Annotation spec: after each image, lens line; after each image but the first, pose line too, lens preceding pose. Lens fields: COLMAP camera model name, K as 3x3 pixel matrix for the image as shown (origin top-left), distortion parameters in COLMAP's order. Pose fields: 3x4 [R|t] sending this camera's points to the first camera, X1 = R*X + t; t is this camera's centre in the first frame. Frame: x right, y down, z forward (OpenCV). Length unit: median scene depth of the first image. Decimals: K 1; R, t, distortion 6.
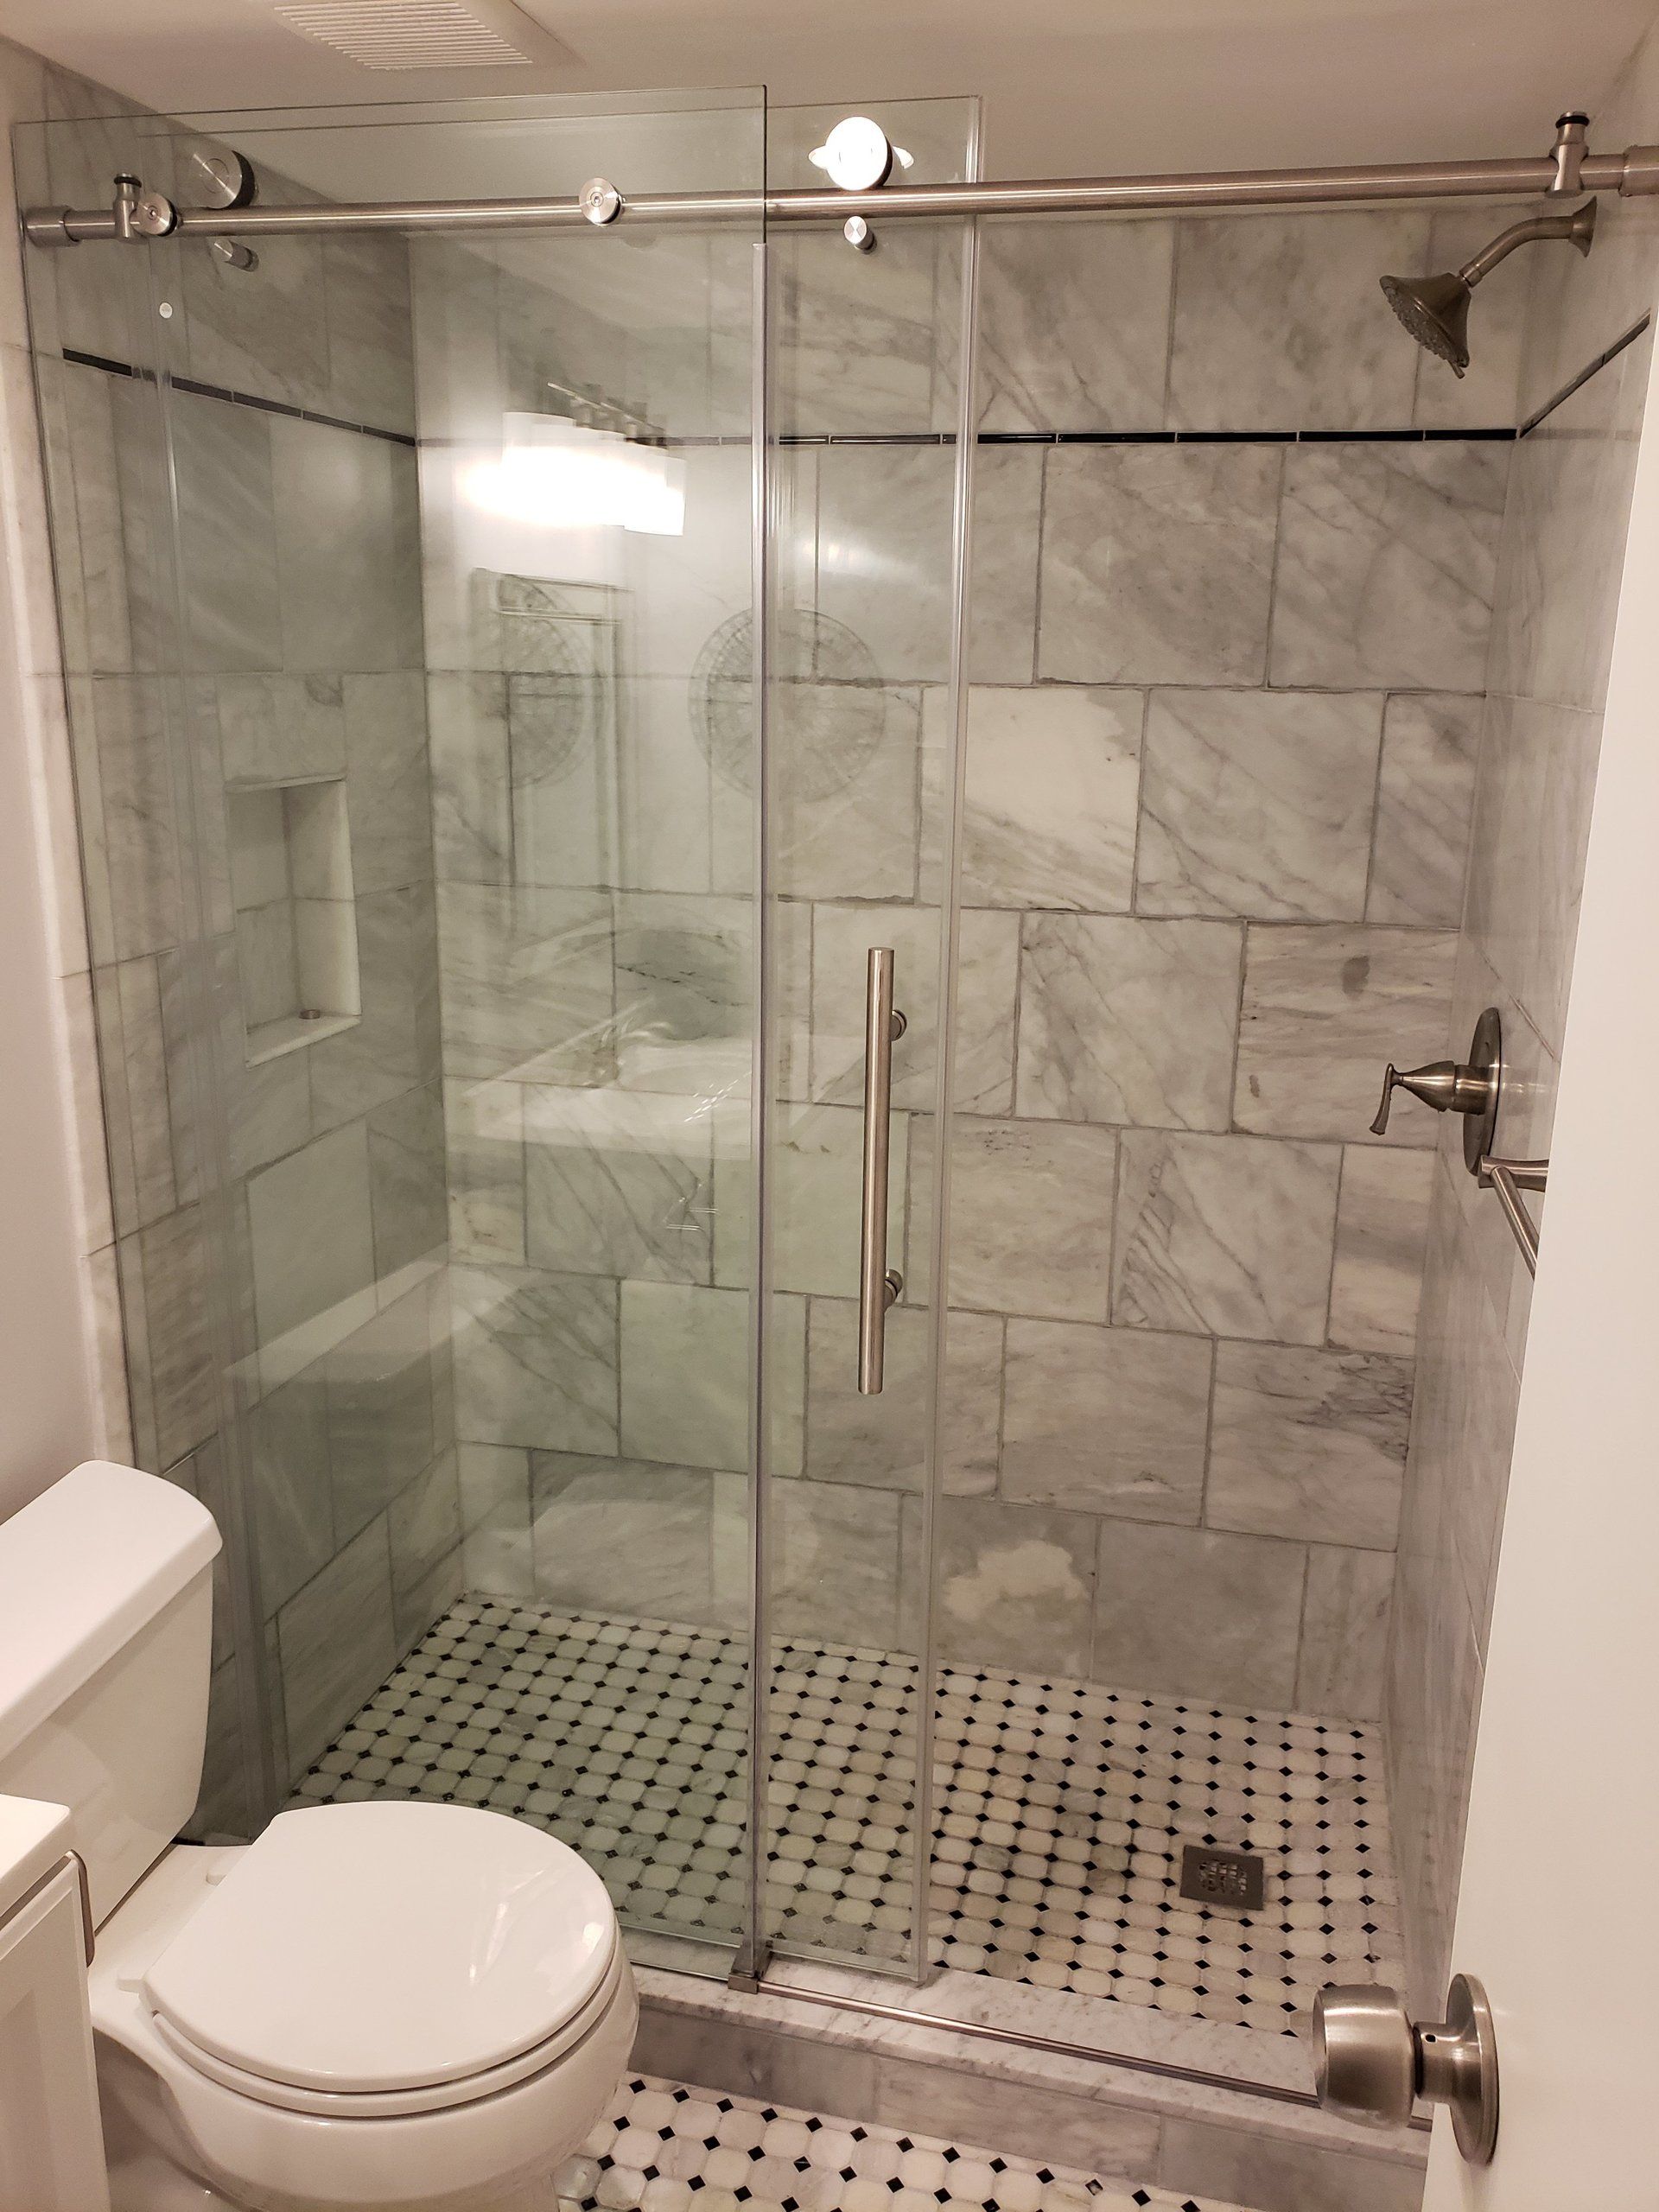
lens RADIAL K [[1766.0, 0, 849.9], [0, 1766.0, 1090.8], [0, 0, 1]] dist [0.141472, -0.015017]
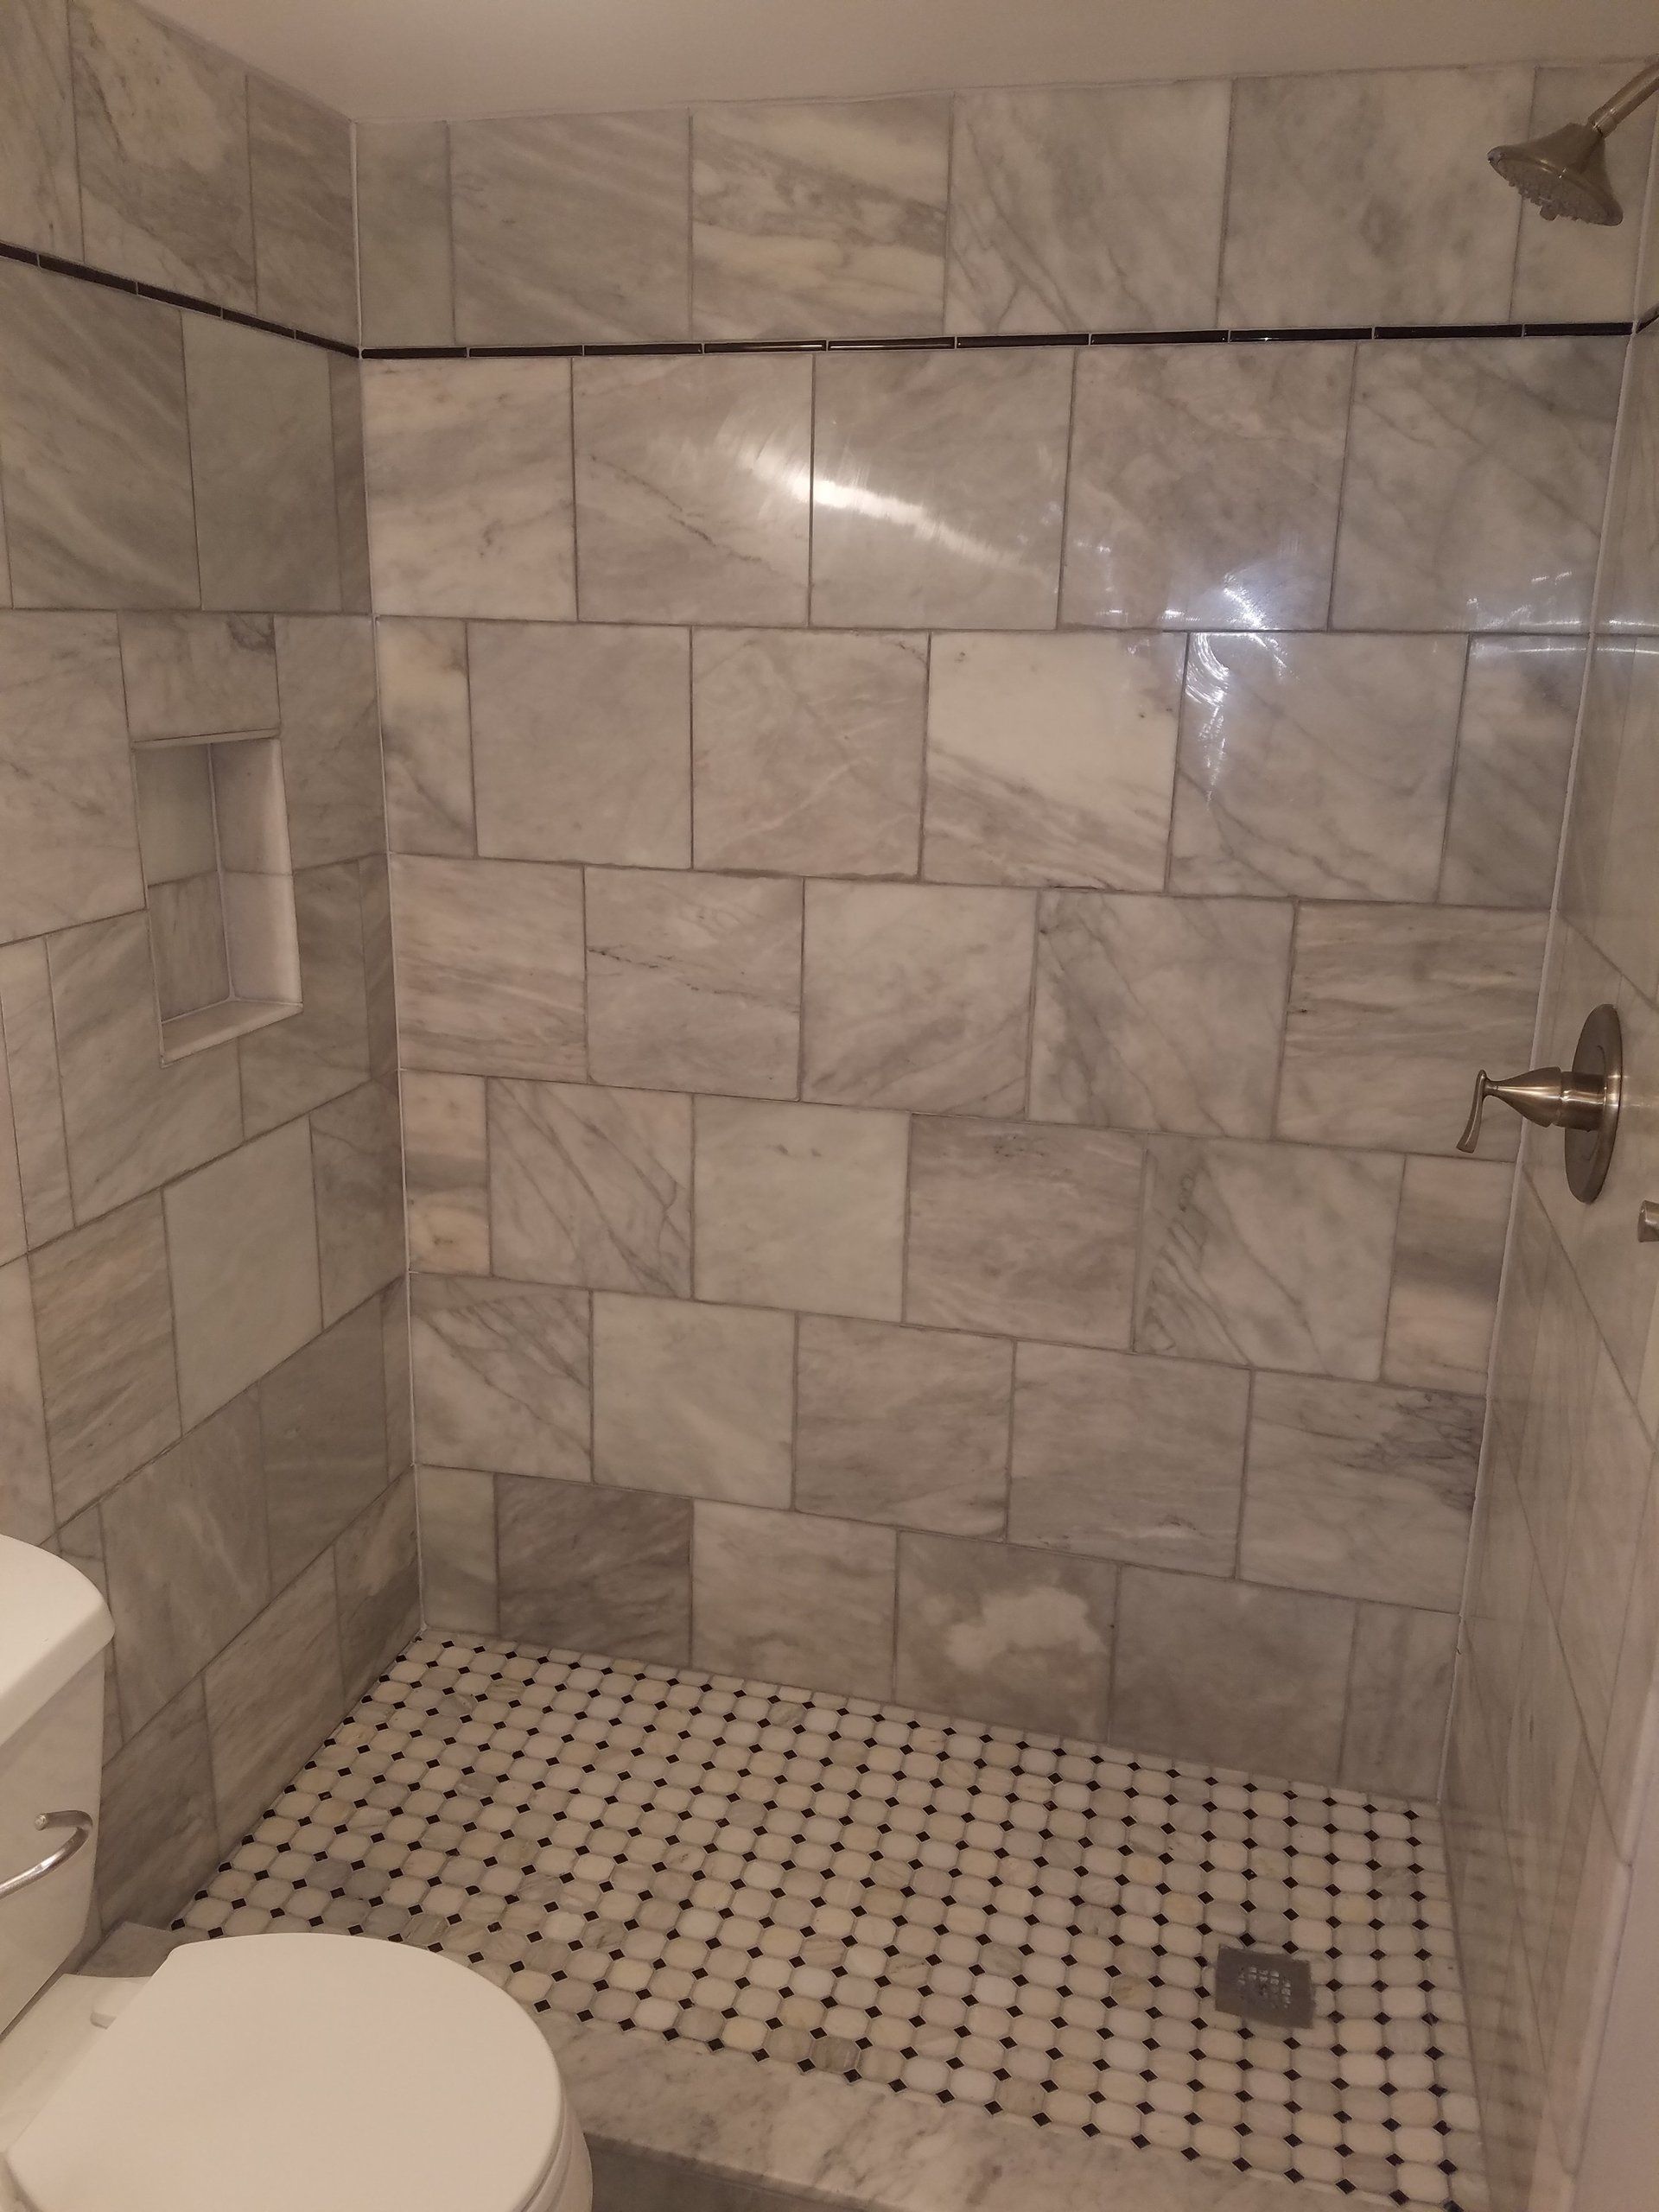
lens RADIAL K [[1766.0, 0, 809.6], [0, 1766.0, 1115.4], [0, 0, 1]] dist [0.141472, -0.015017]
pose [[0.999804, 0.005695, -0.018940, -0.000824], [-0.005193, 0.999636, 0.026482, -0.011606], [0.019084, -0.026378, 0.999470, 0.109943]]
